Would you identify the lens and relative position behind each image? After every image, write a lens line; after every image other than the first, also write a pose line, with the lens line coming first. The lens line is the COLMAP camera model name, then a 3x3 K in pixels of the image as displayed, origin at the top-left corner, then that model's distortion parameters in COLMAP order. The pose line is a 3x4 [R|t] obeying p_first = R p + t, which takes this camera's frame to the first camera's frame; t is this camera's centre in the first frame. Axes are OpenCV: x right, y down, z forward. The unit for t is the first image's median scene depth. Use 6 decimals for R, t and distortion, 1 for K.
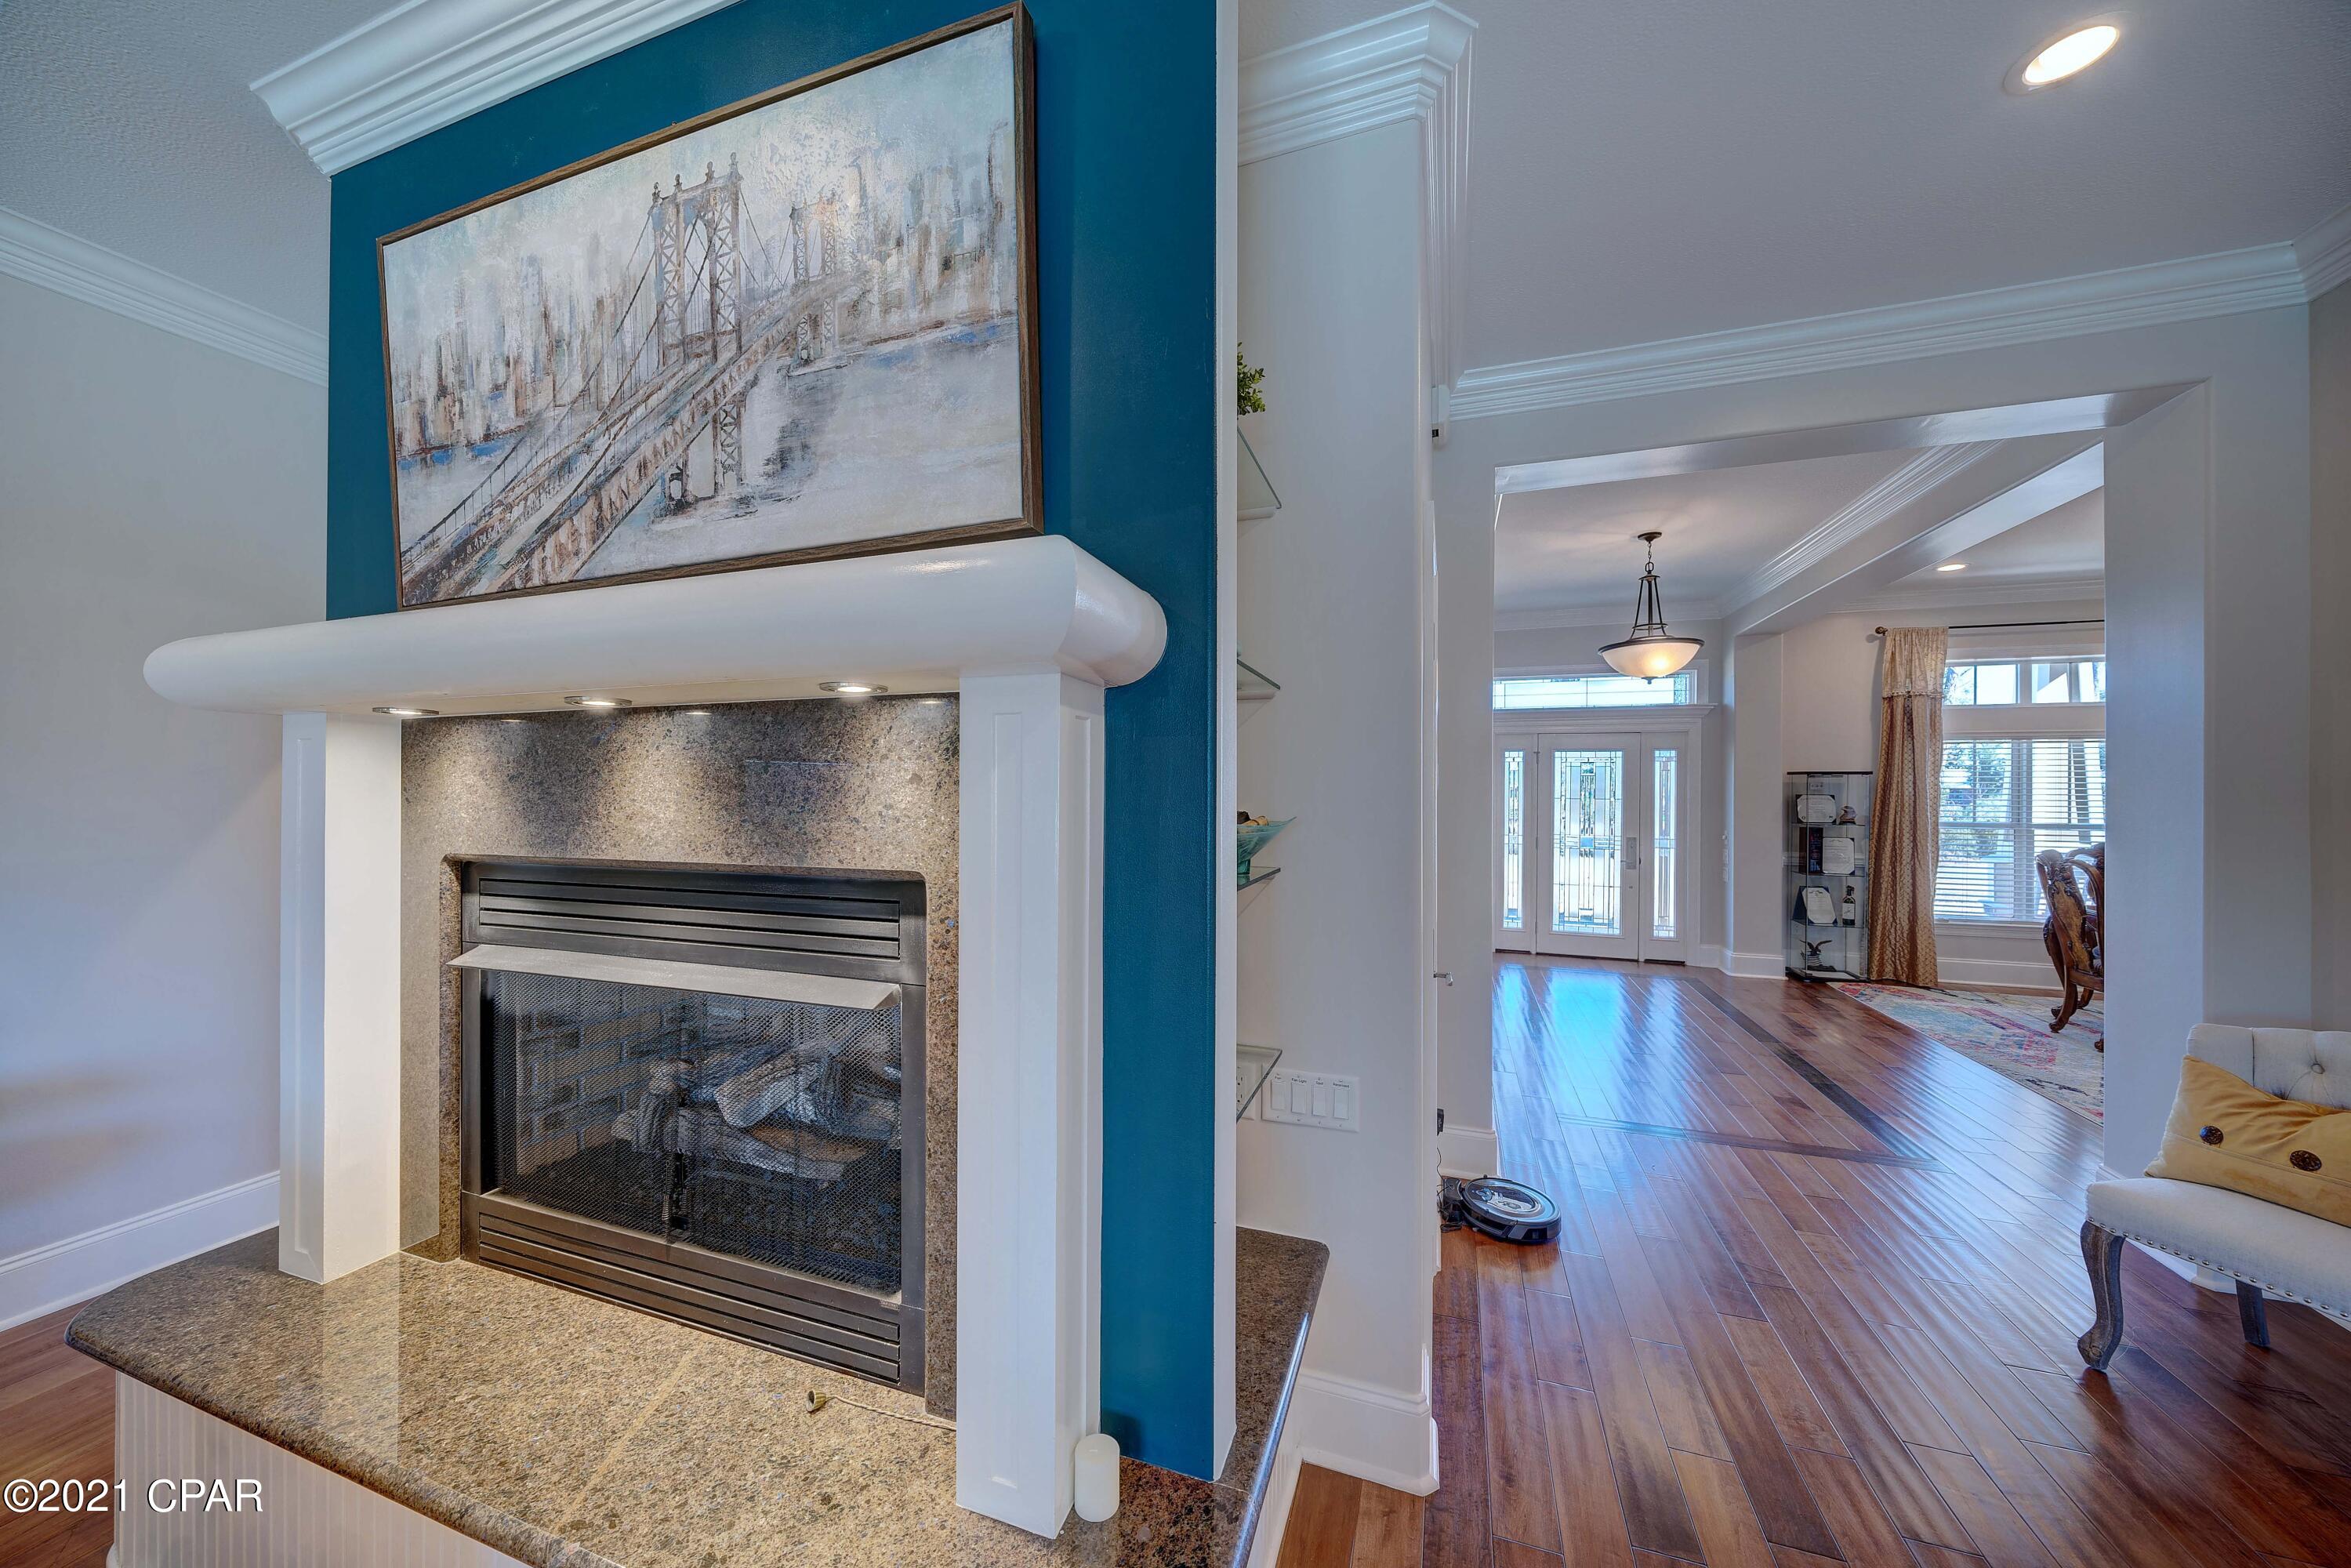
lens RADIAL K [[822.8, 0, 1155.2], [0, 822.8, 794.3], [0, 0, 1]] dist [-0.006654, 0.000875]
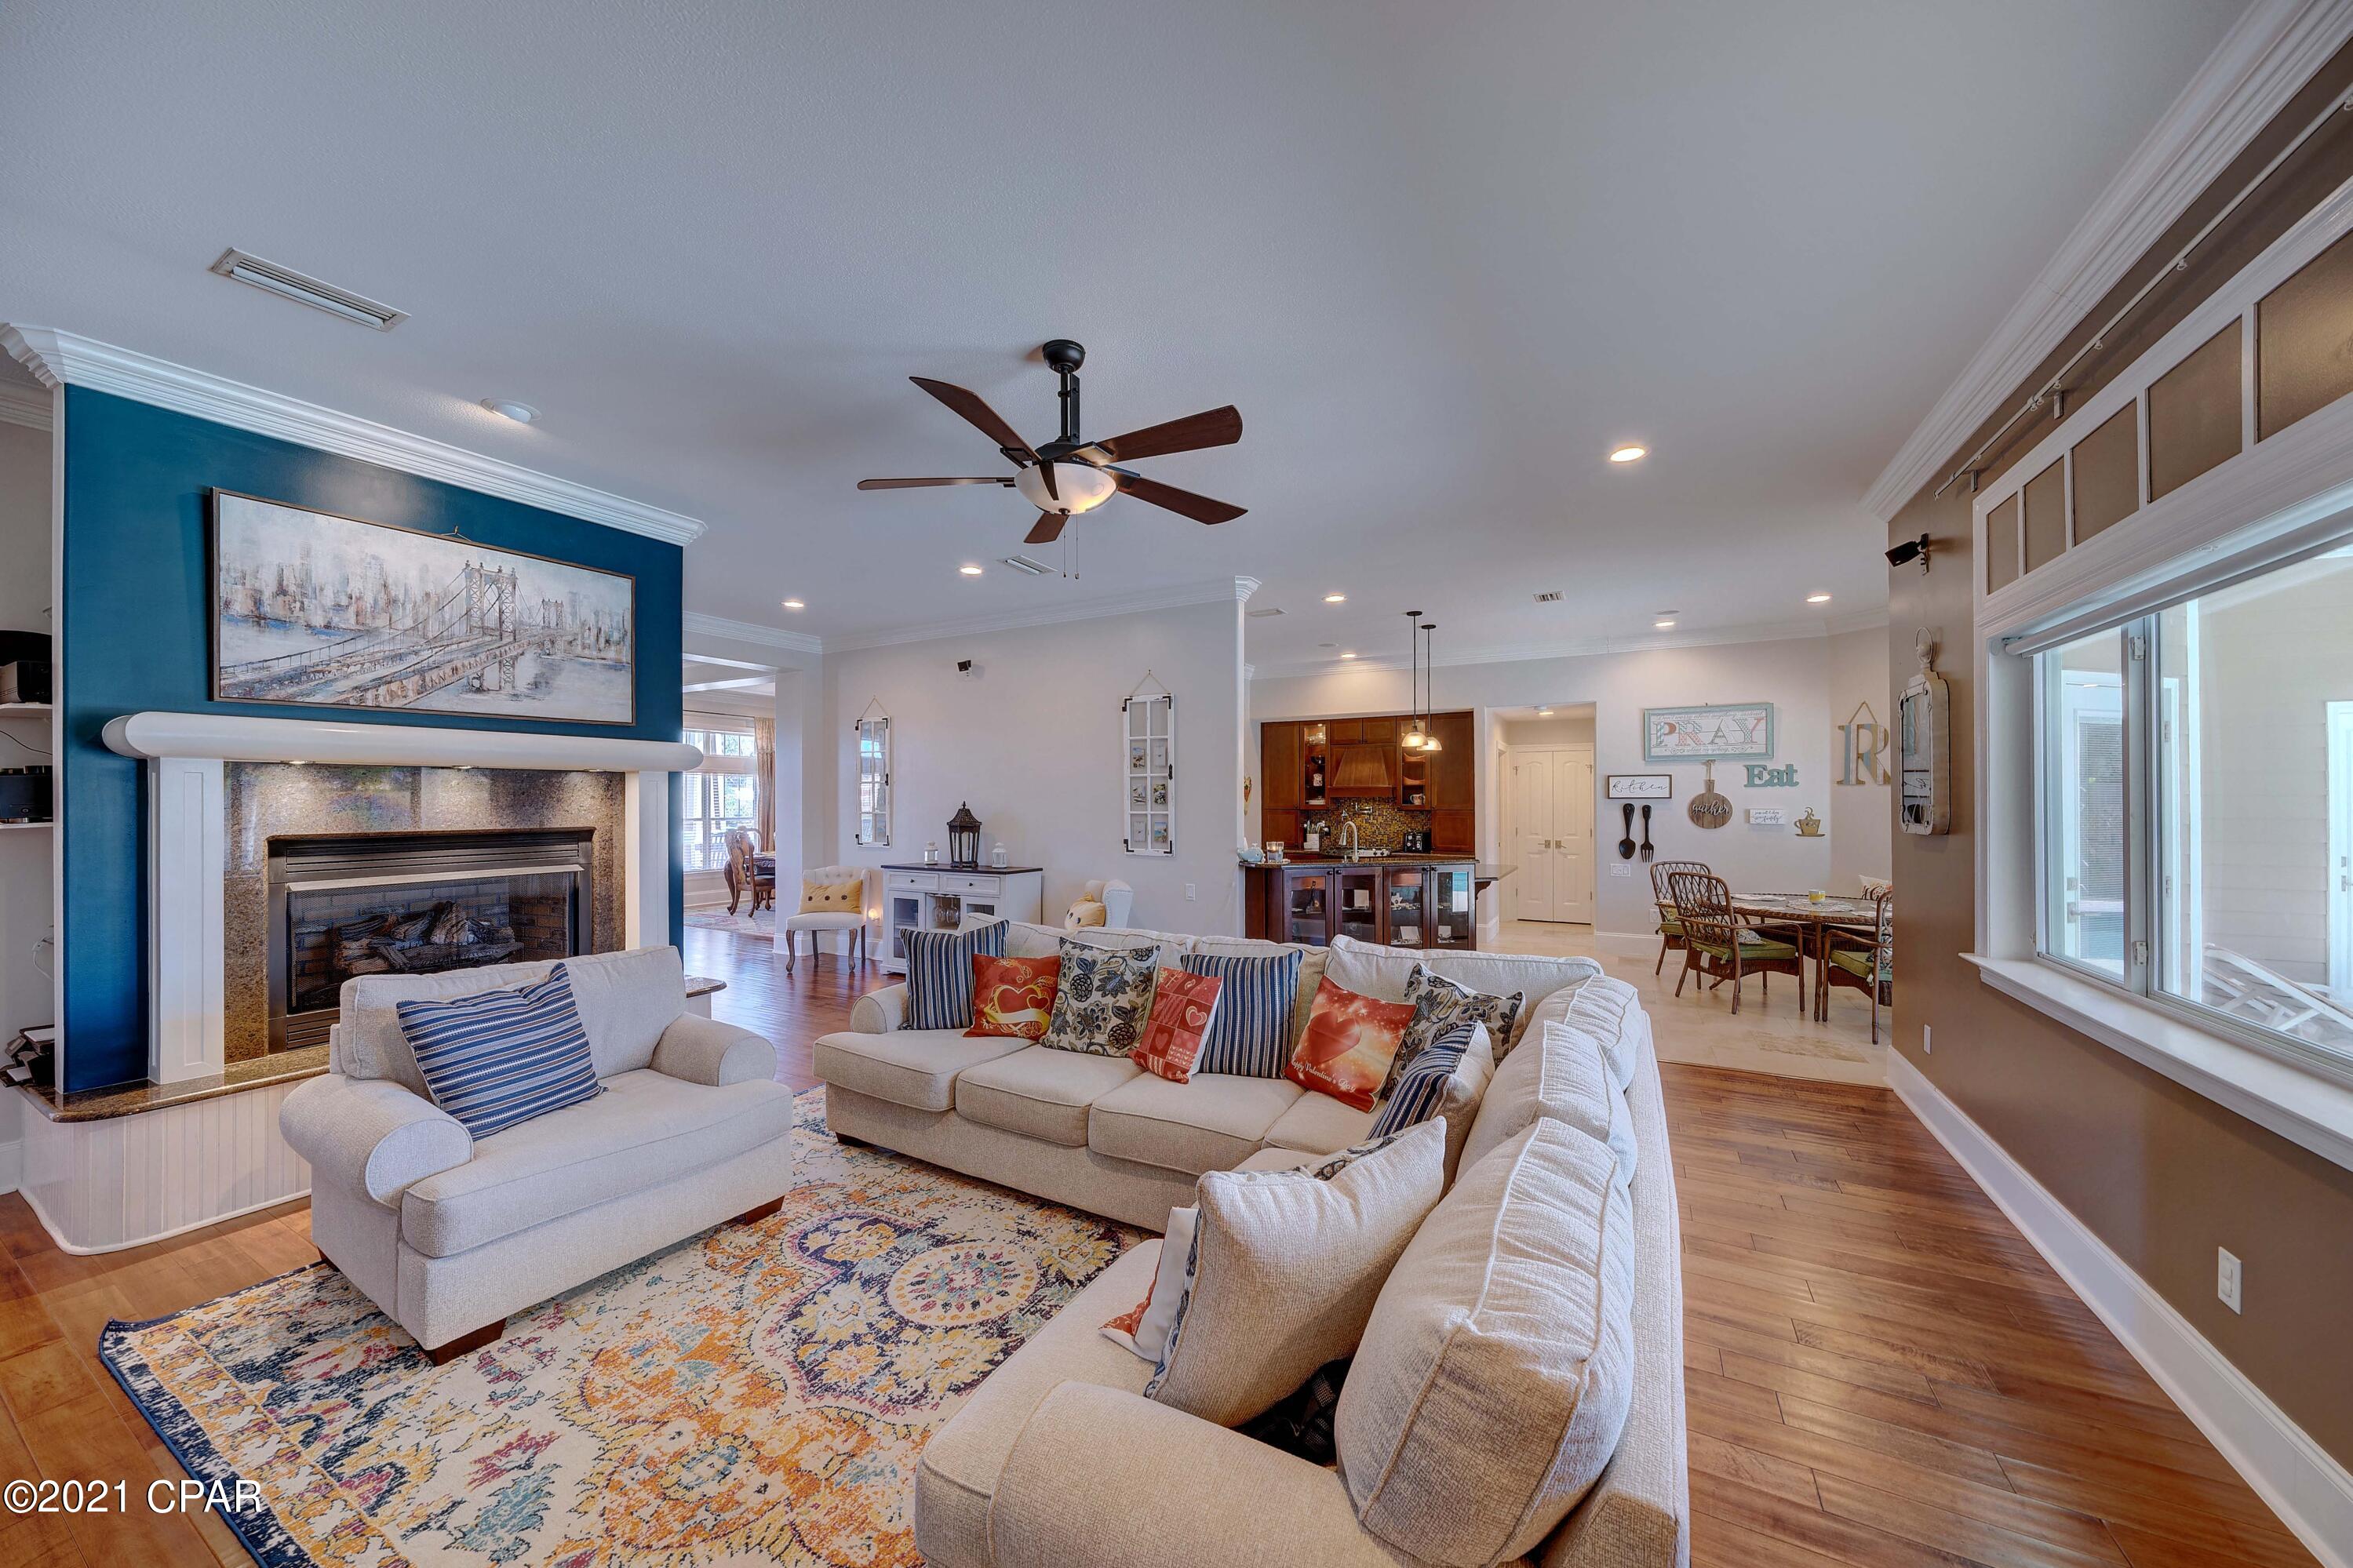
lens RADIAL K [[823.4, 0, 1159.7], [0, 823.4, 799.6], [0, 0, 1]] dist [-0.006654, 0.000875]
pose [[0.167850, 0.000625, 0.985812, -0.657102], [0.001223, 0.999999, -0.000843, -0.001086], [-0.985812, 0.001347, 0.167849, -0.365292]]
